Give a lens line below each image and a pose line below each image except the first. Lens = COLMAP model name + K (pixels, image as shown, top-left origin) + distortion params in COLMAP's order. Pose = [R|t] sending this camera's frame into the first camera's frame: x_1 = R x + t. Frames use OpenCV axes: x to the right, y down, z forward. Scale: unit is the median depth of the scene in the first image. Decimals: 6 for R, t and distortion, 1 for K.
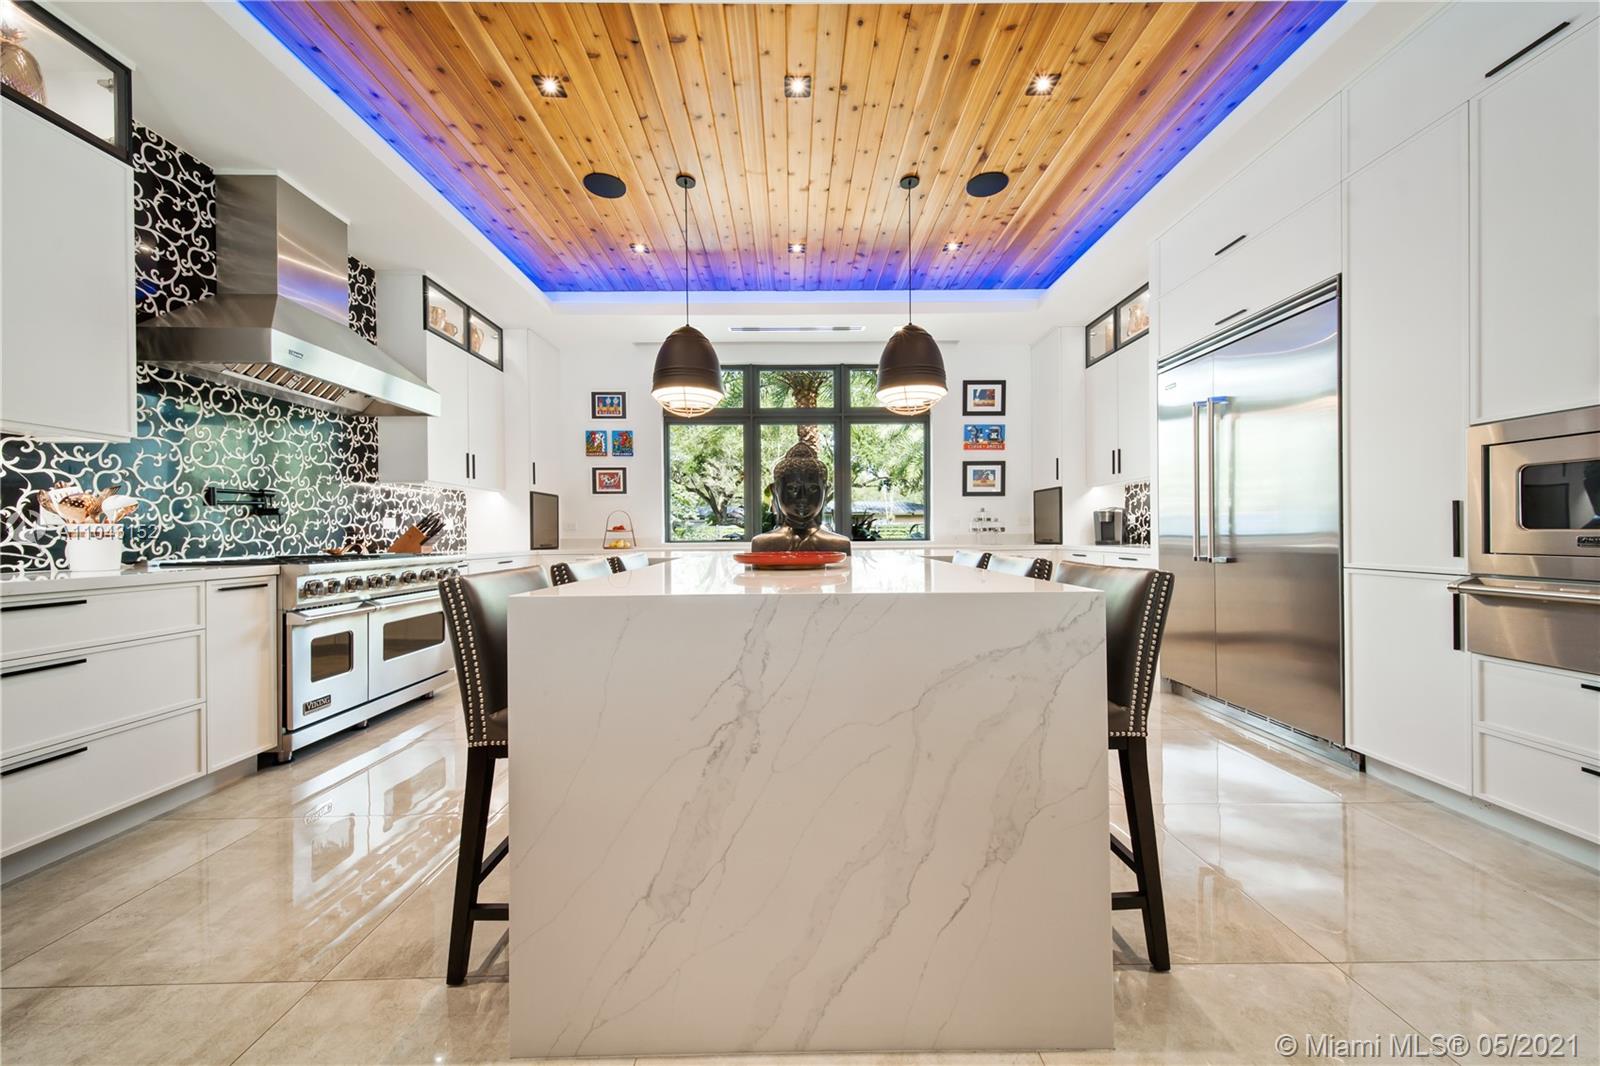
lens RADIAL K [[577.5, 0, 800.8], [0, 577.5, 534.8], [0, 0, 1]] dist [0.006646, -0.000293]
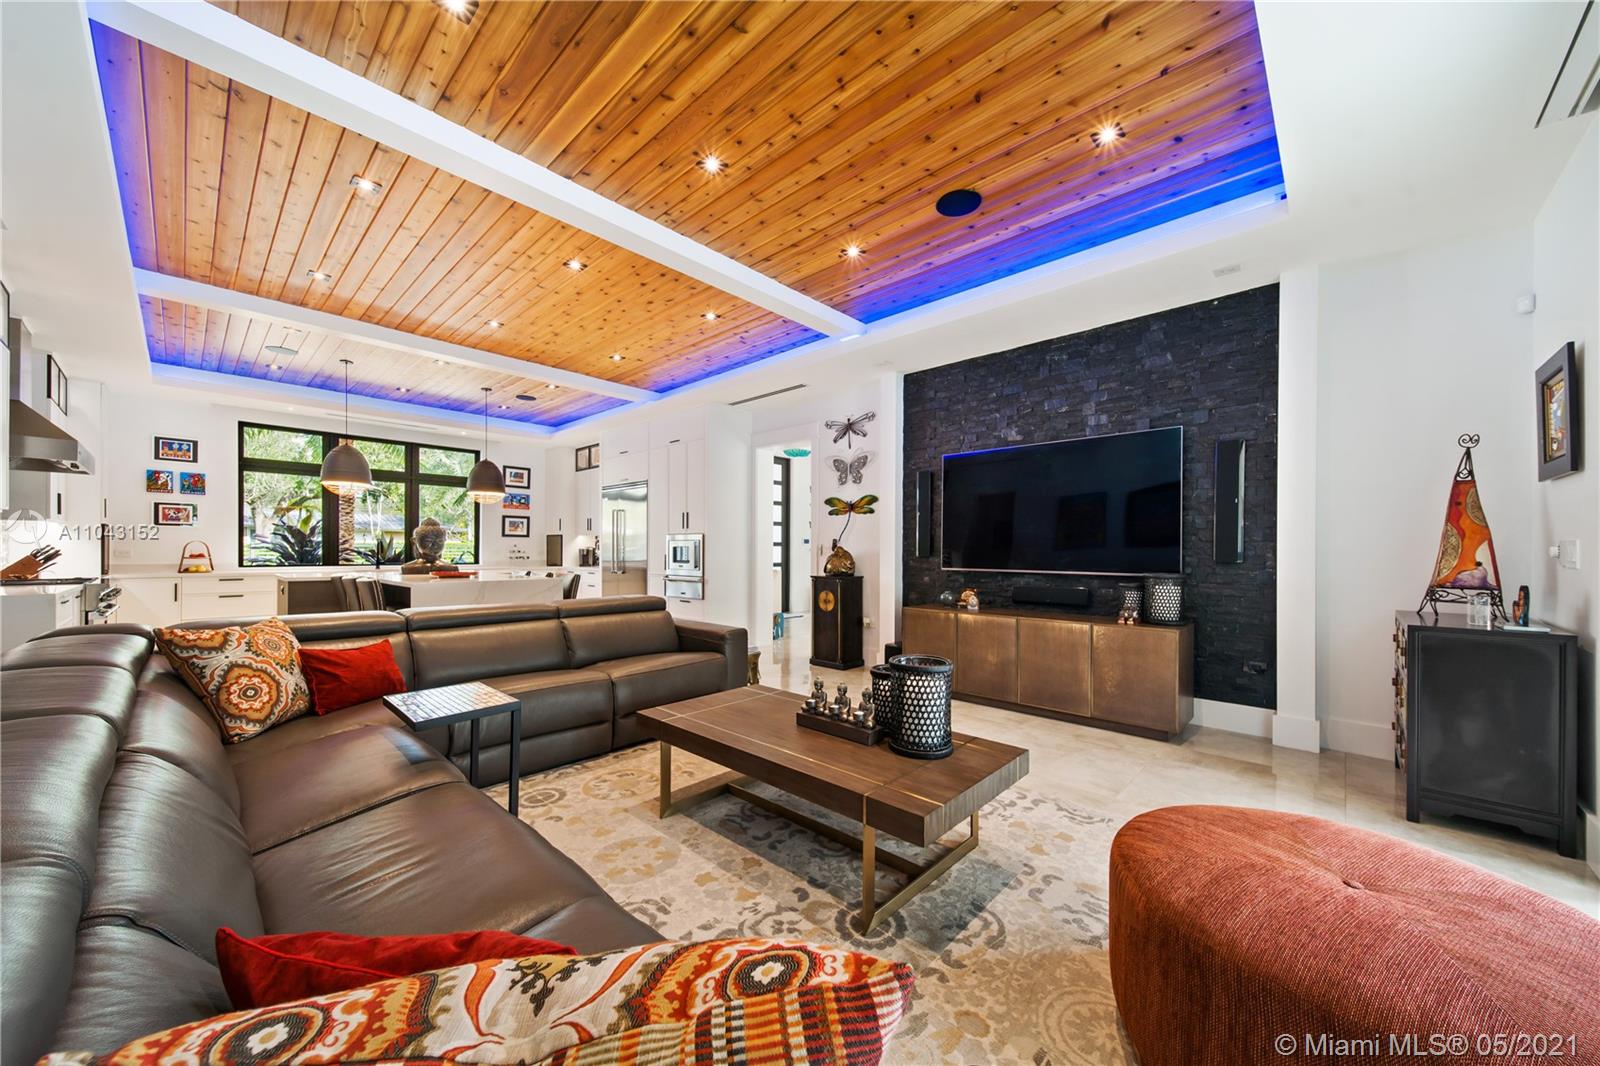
lens RADIAL K [[577.5, 0, 796.9], [0, 577.5, 550.4], [0, 0, 1]] dist [0.006646, -0.000293]
pose [[0.700882, 0.010564, 0.713199, -0.294789], [-0.004870, 0.999938, -0.010025, -0.016843], [-0.713261, 0.003553, 0.700890, -0.718796]]
